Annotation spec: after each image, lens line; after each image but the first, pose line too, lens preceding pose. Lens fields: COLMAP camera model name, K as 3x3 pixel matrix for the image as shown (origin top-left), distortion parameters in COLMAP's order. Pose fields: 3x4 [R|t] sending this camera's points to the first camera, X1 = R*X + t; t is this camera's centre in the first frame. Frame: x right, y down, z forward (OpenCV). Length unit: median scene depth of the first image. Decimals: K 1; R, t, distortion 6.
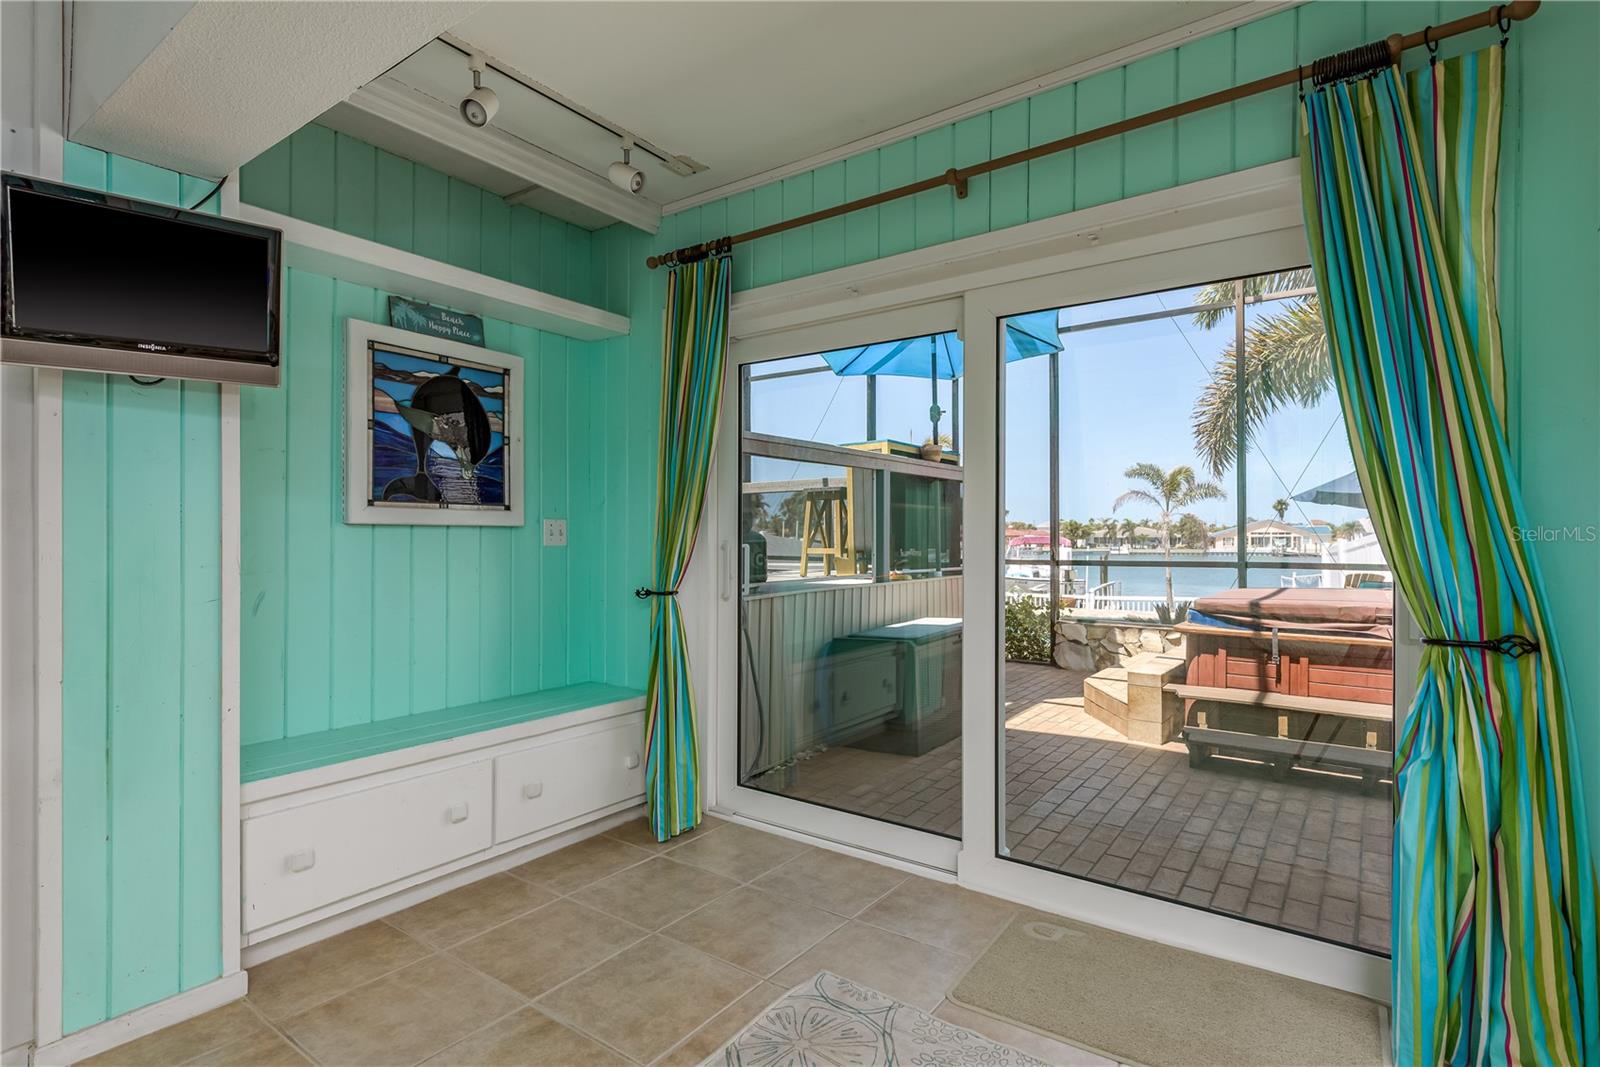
lens RADIAL K [[792.1, 0, 800.0], [0, 792.1, 533.5], [0, 0, 1]] dist [0.015343, -0.000853]
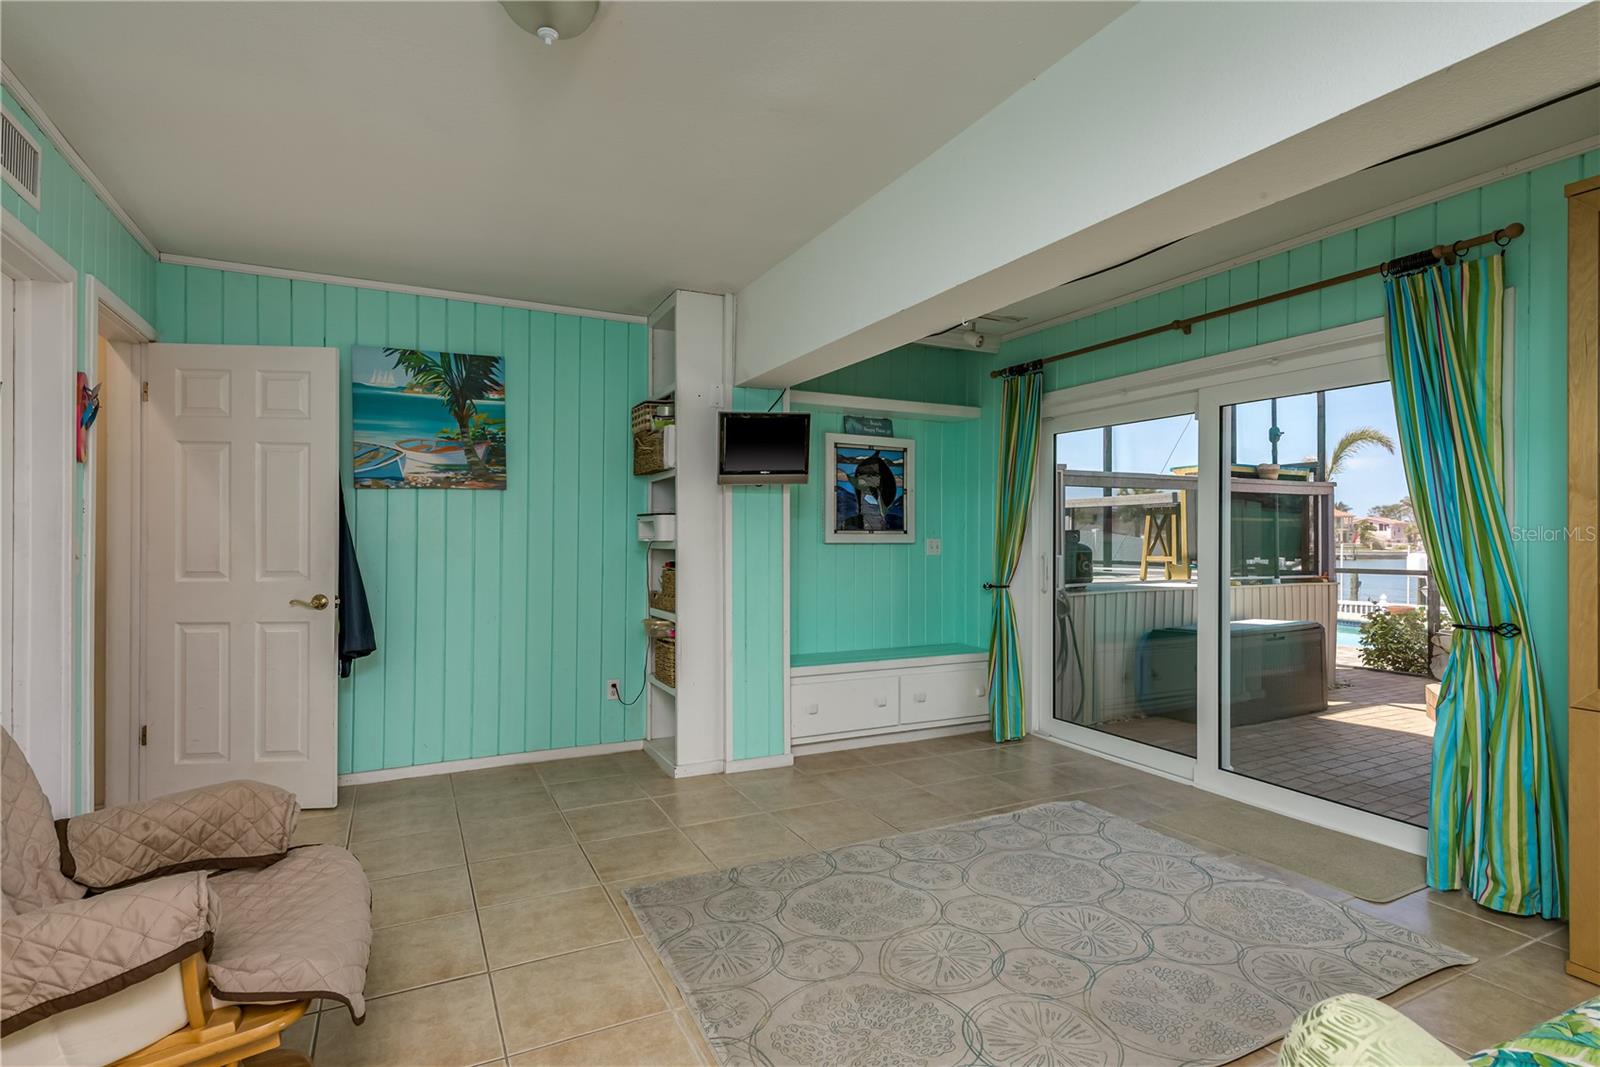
lens RADIAL K [[792.1, 0, 800.0], [0, 792.1, 533.5], [0, 0, 1]] dist [0.015343, -0.000853]
pose [[0.887187, -0.001470, -0.461408, 0.203490], [0.000727, 0.999998, -0.001789, -0.027354], [0.461410, 0.001252, 0.887186, -0.582090]]
